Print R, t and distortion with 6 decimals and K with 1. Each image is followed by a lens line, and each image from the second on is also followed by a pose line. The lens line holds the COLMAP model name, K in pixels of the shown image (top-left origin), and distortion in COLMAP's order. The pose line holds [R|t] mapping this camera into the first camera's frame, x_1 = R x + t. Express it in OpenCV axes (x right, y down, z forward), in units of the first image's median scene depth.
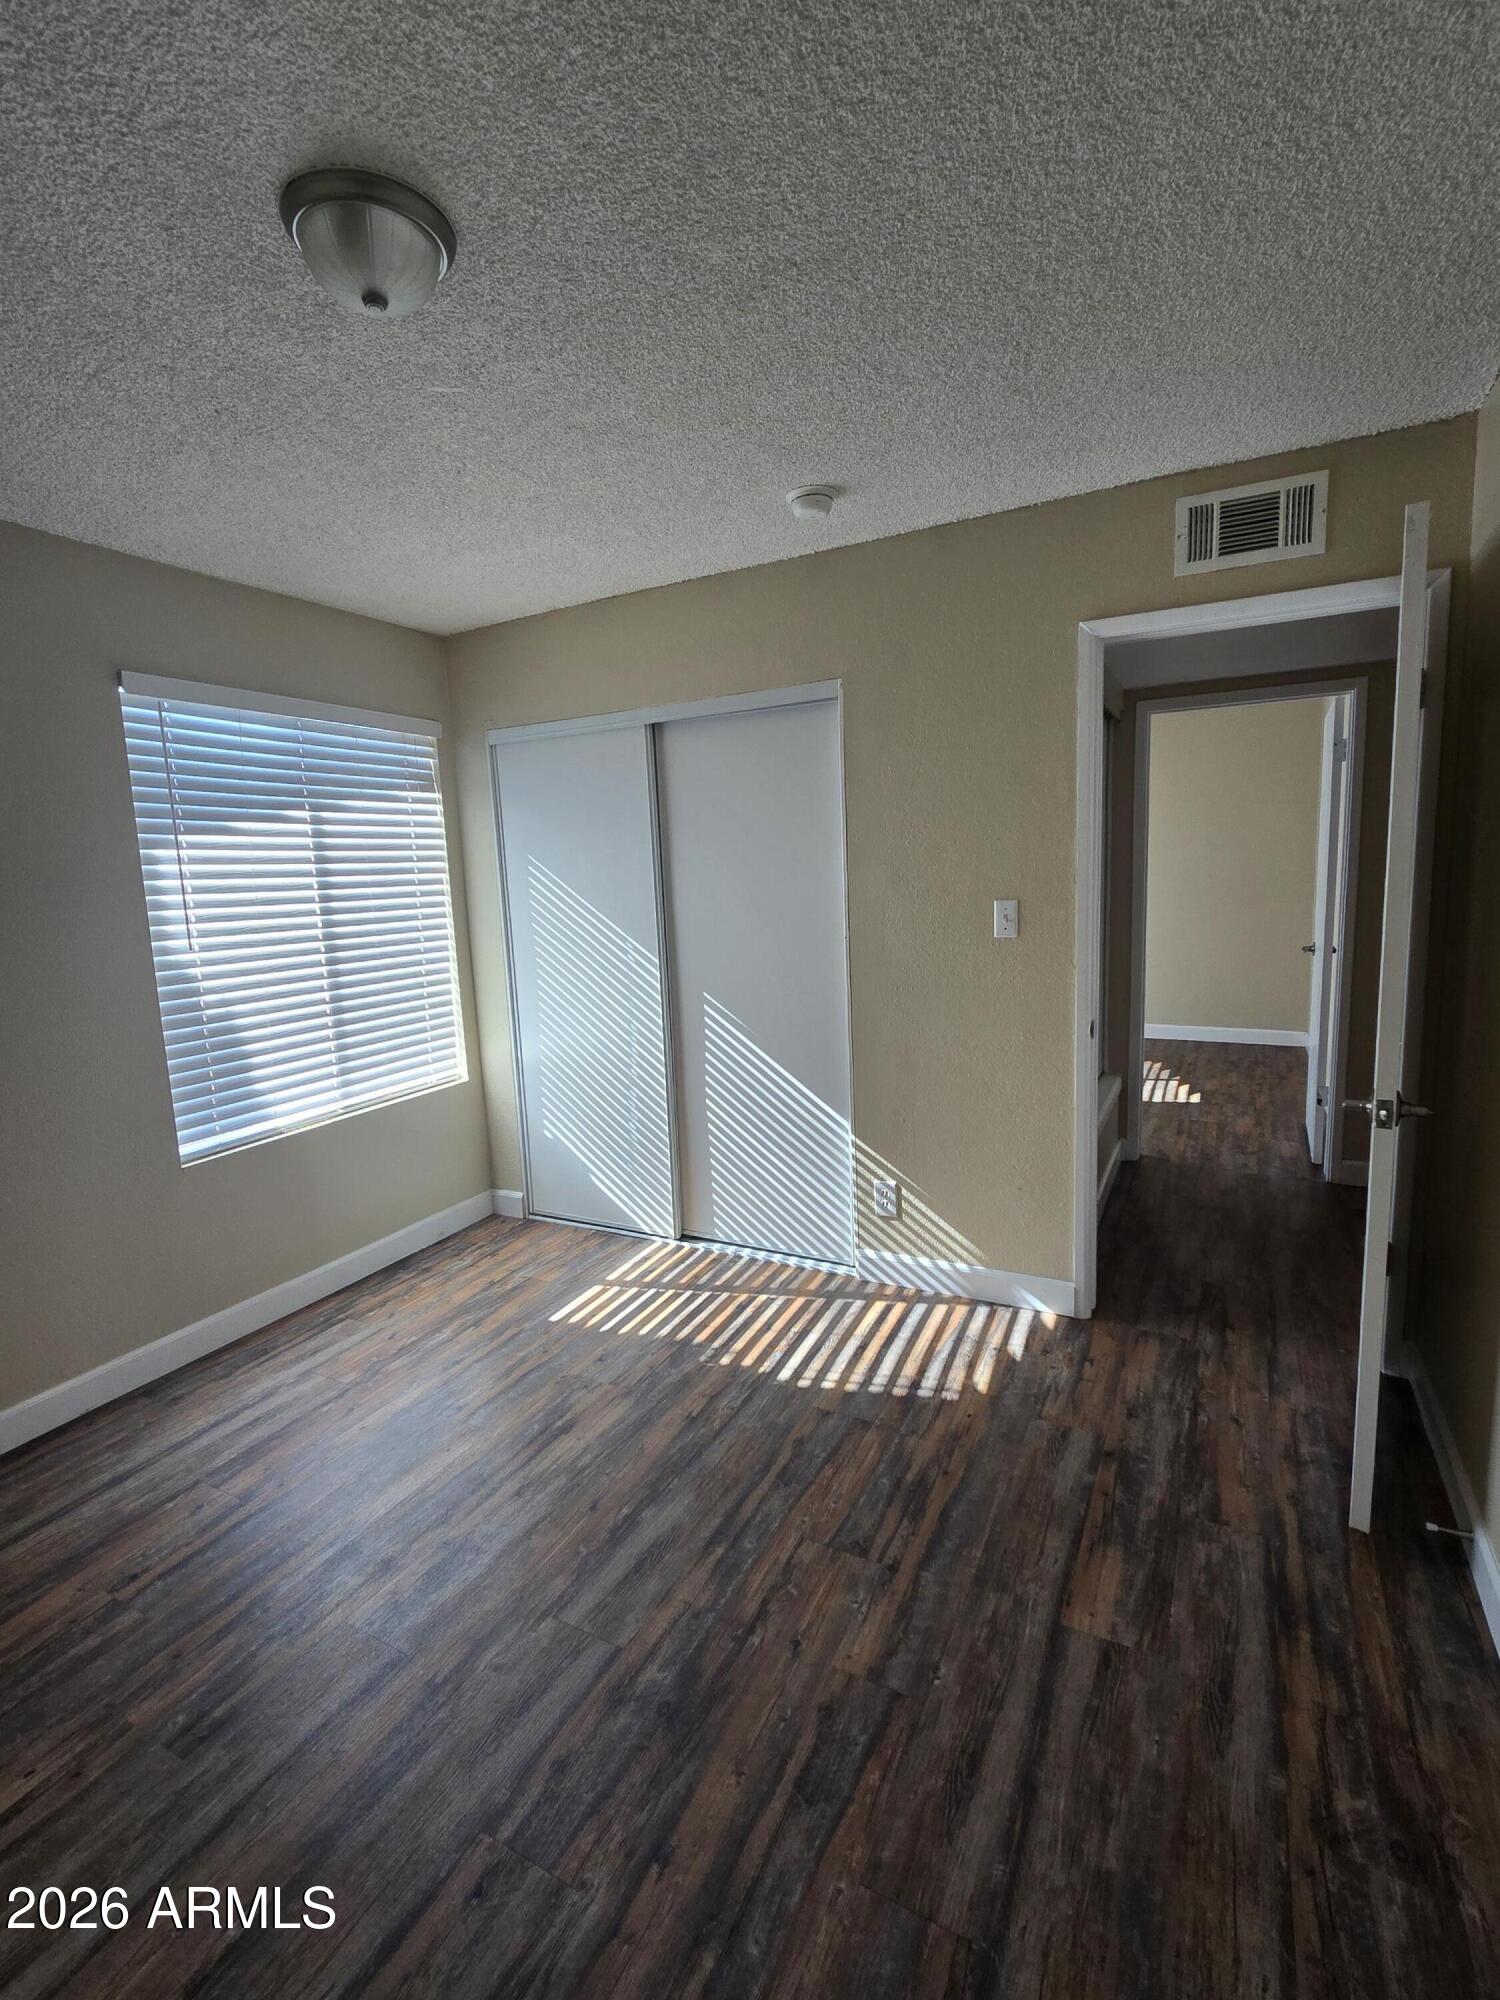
lens RADIAL K [[917.4, 0, 750.0], [0, 917.4, 1000.0], [0, 0, 1]] dist [0.021980, 0.000216]
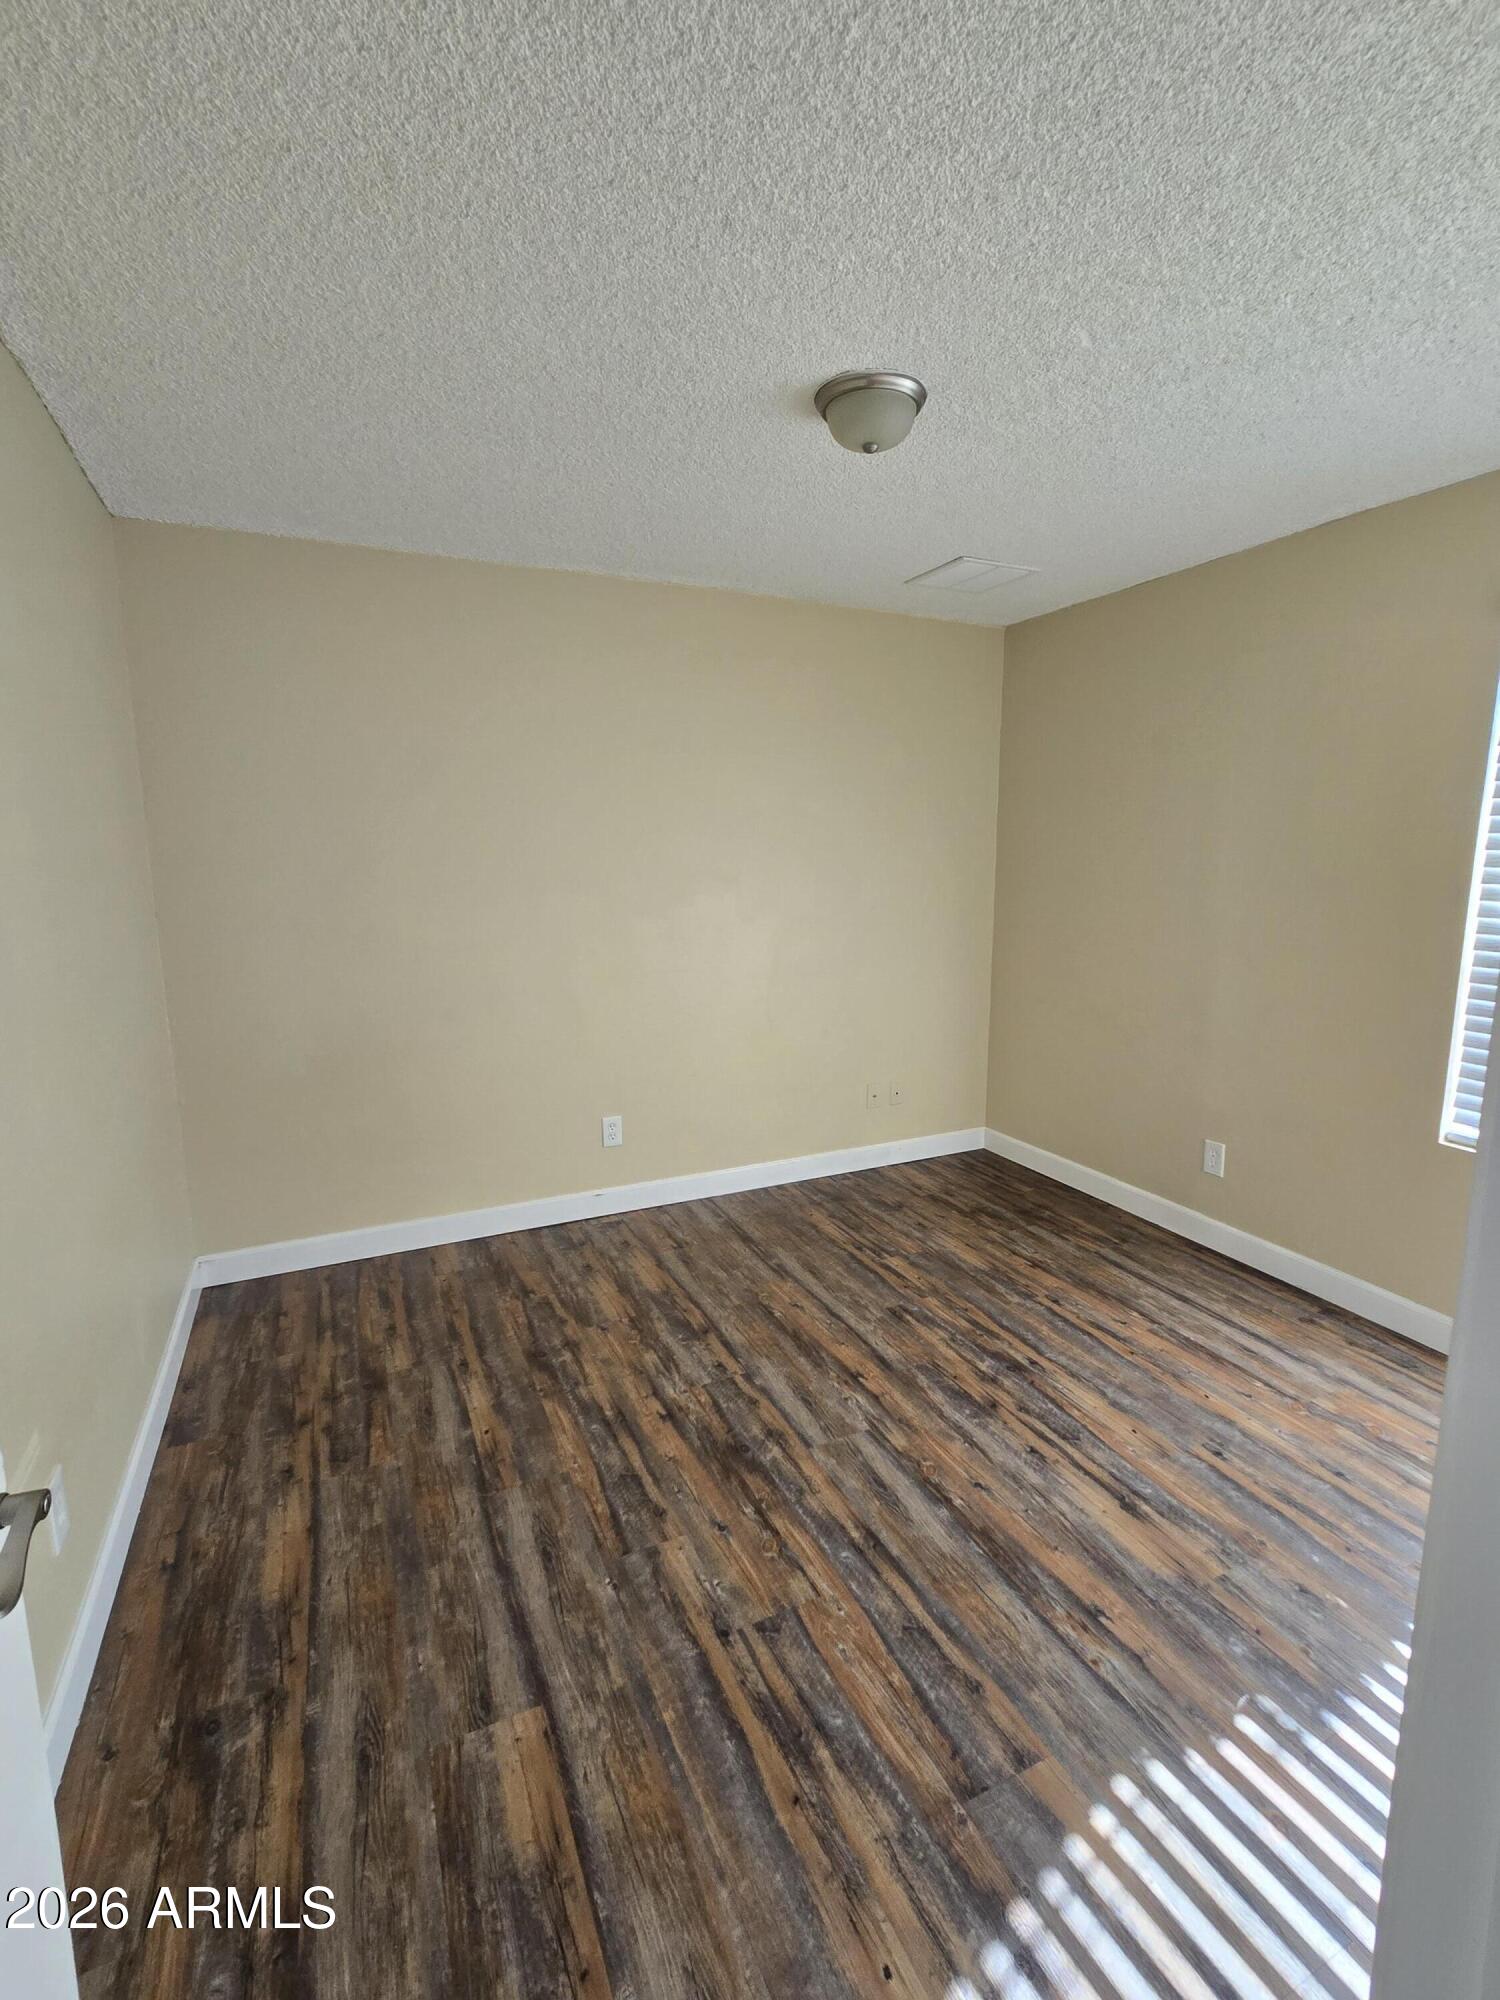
lens RADIAL K [[917.4, 0, 750.0], [0, 917.4, 1000.0], [0, 0, 1]] dist [0.021980, 0.000216]
pose [[-0.602438, 0.172739, -0.779249, 0.758939], [-0.087648, 0.956079, 0.279698, -0.229500], [0.793338, 0.236801, -0.560838, 1.435429]]
